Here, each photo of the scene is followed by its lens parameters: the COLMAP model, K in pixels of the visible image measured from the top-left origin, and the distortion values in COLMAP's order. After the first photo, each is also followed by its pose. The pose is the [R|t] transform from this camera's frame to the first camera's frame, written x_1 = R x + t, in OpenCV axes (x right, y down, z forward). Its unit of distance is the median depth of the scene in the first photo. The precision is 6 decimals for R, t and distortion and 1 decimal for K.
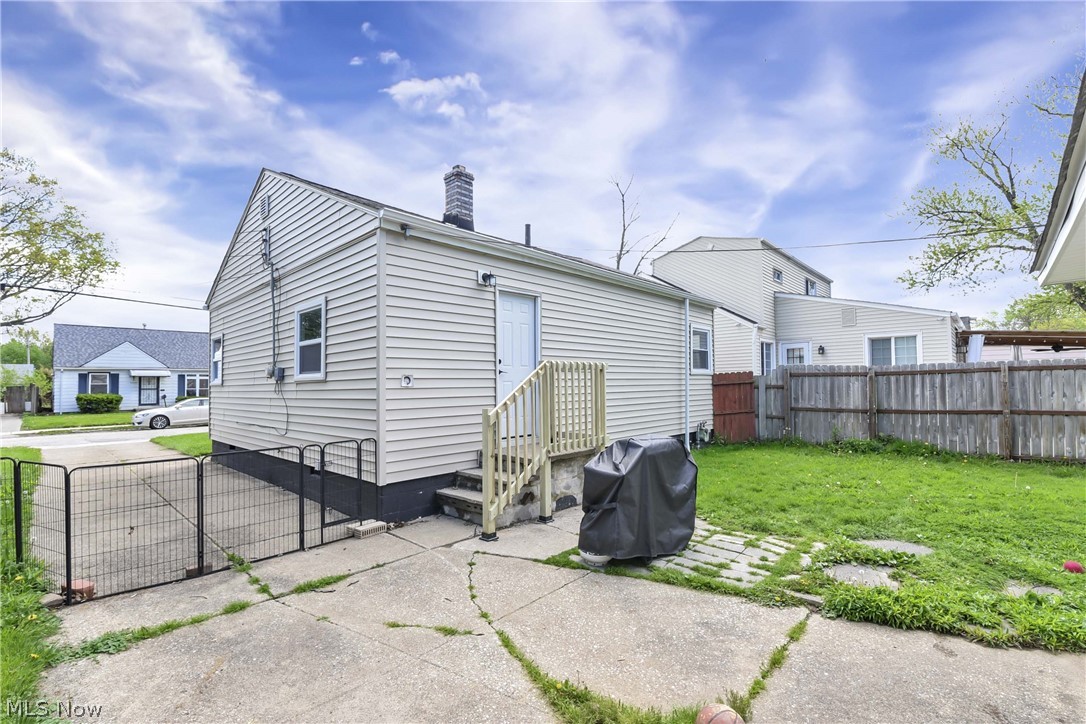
lens RADIAL K [[480.0, 0, 554.9], [0, 480.0, 381.7], [0, 0, 1]] dist [0.000313, -0.008899]
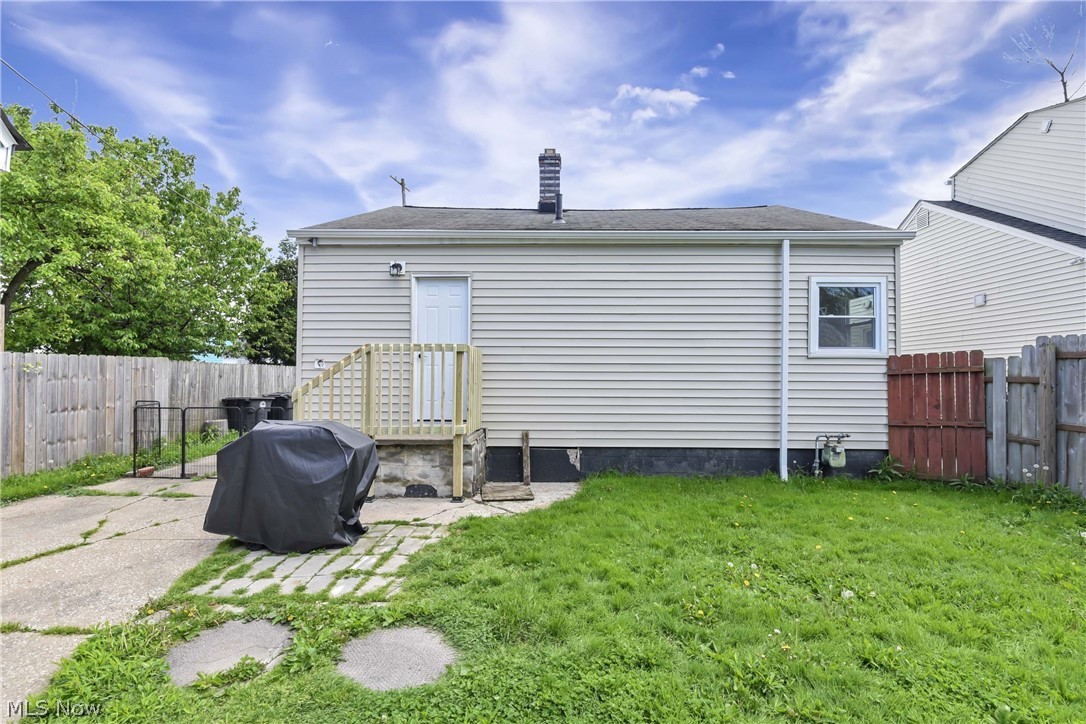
lens RADIAL K [[491.3, 0, 572.3], [0, 491.3, 369.8], [0, 0, 1]] dist [0.001541, -0.011219]
pose [[0.671125, 0.008960, -0.741290, 0.911126], [-0.008809, 0.999953, 0.004111, 0.002800], [0.741292, 0.003771, 0.671172, 0.542652]]
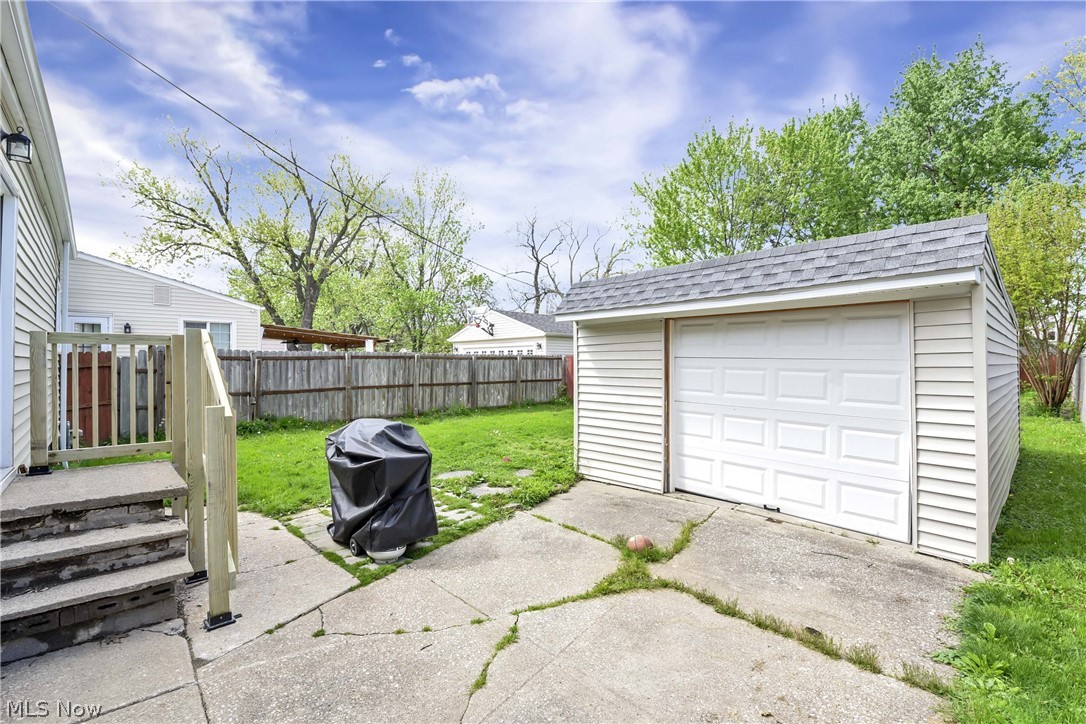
lens RADIAL K [[474.9, 0, 545.8], [0, 474.9, 368.9], [0, 0, 1]] dist [0.000549, -0.009451]
pose [[0.075001, 0.000240, 0.997183, -0.548427], [-0.006521, 0.999979, 0.000250, 0.004174], [-0.997162, -0.006521, 0.075001, 0.428861]]
